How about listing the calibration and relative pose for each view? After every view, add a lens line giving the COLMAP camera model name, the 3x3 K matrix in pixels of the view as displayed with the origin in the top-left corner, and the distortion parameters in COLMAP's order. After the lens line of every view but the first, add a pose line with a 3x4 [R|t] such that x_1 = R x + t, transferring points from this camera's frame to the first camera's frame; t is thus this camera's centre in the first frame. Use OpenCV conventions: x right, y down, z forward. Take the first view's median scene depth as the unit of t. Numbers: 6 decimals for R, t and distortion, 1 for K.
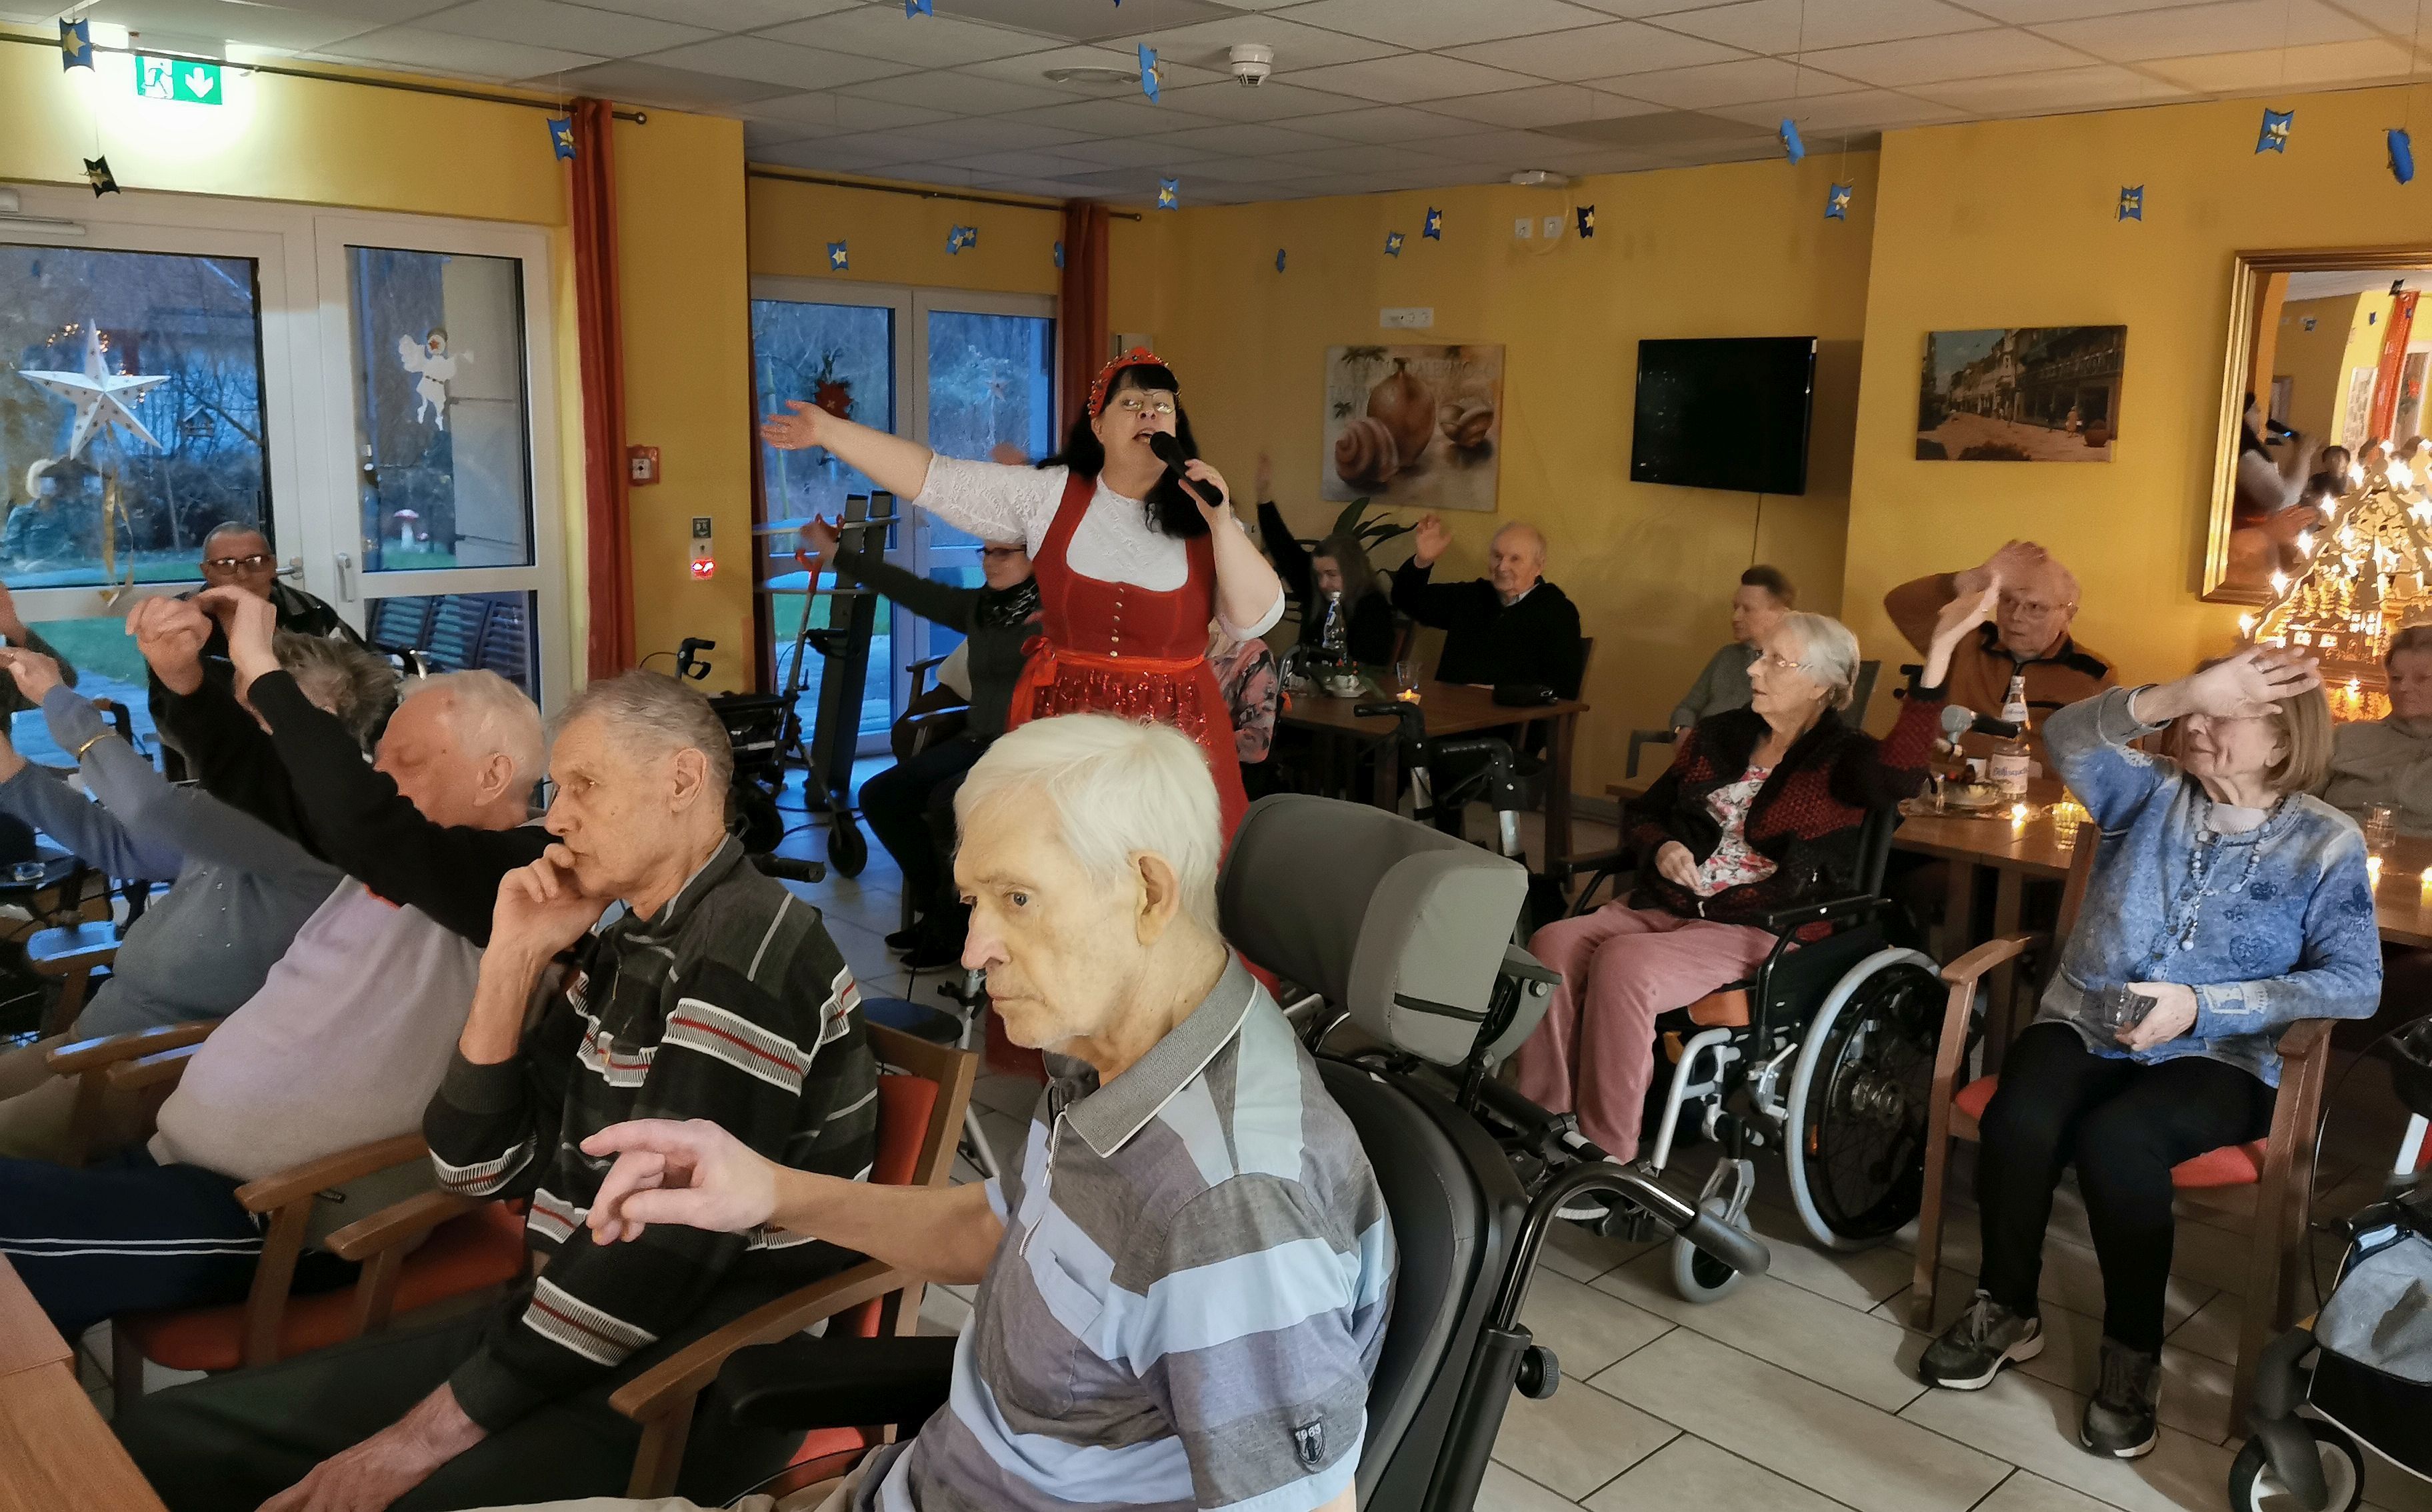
lens RADIAL K [[1900.0, 0, 1211.5], [0, 1900.0, 696.5], [0, 0, 1]] dist [0.067672, 0.012371]
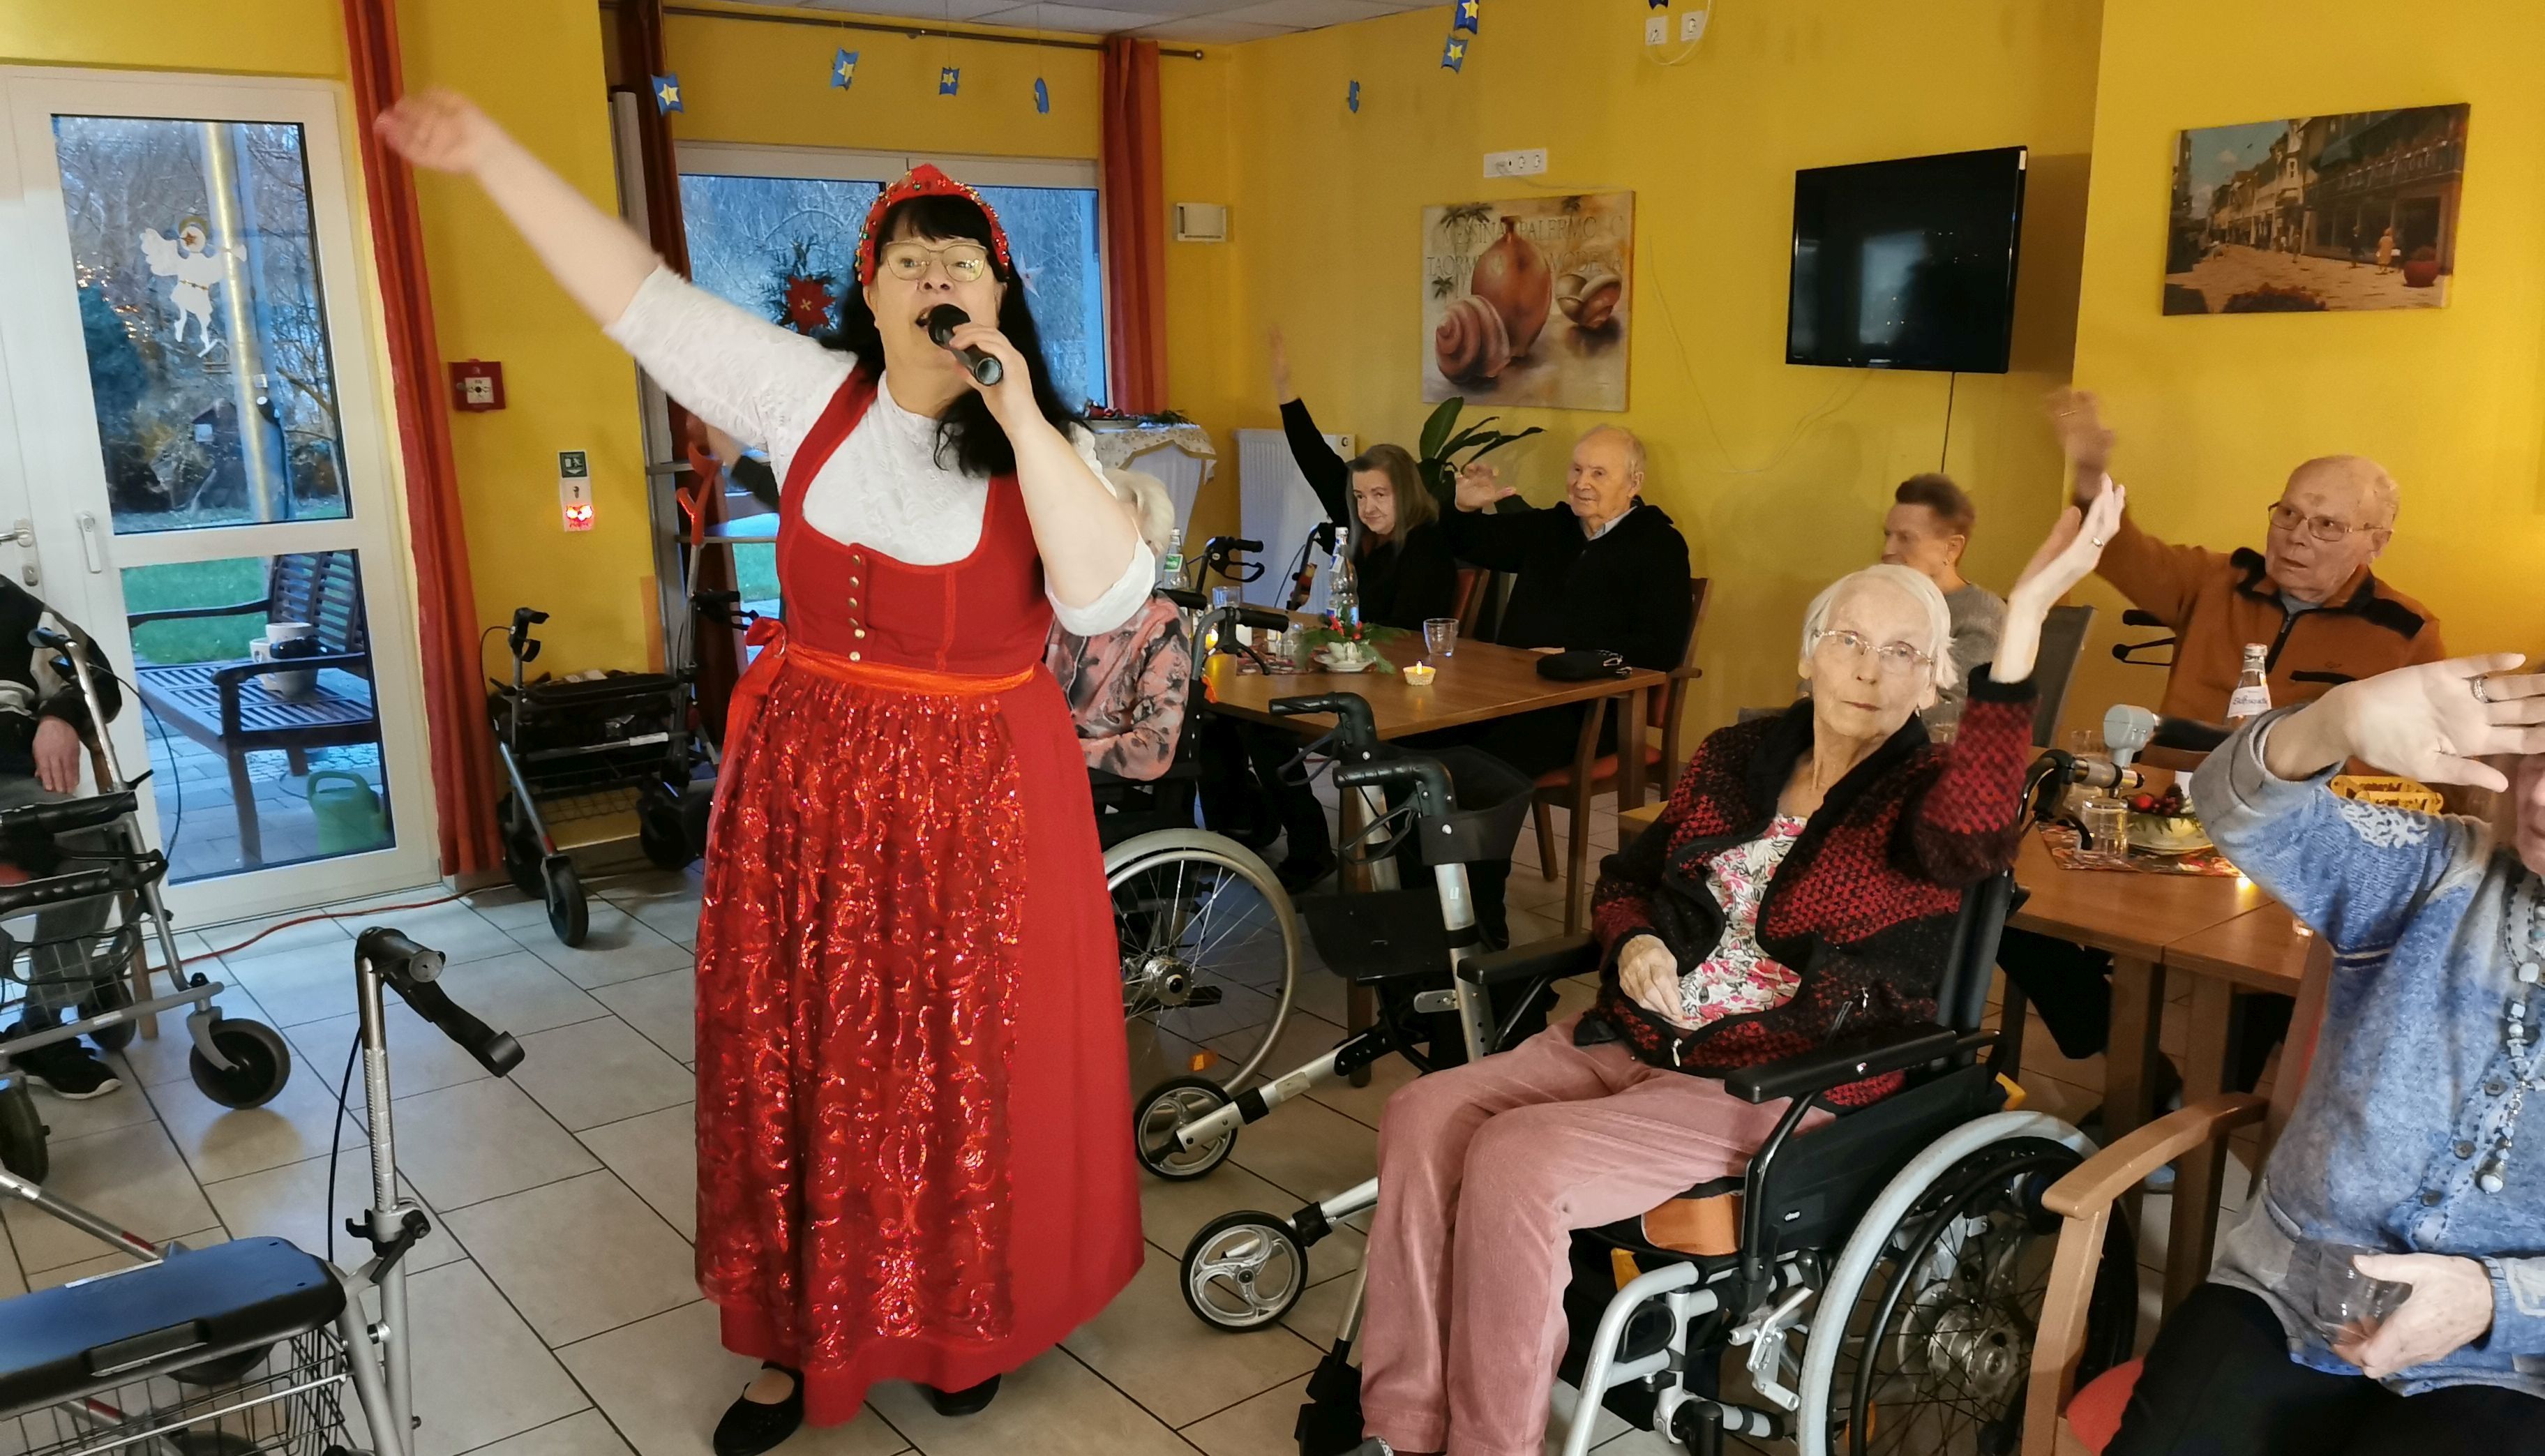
lens RADIAL K [[1994.4, 0, 1268.7], [0, 1994.4, 780.9], [0, 0, 1]] dist [0.048070, -0.042176]
pose [[0.993849, -0.012721, -0.110007, 0.120198], [0.021249, 0.996828, 0.076703, -0.016555], [0.108682, -0.078569, 0.990967, 0.216296]]
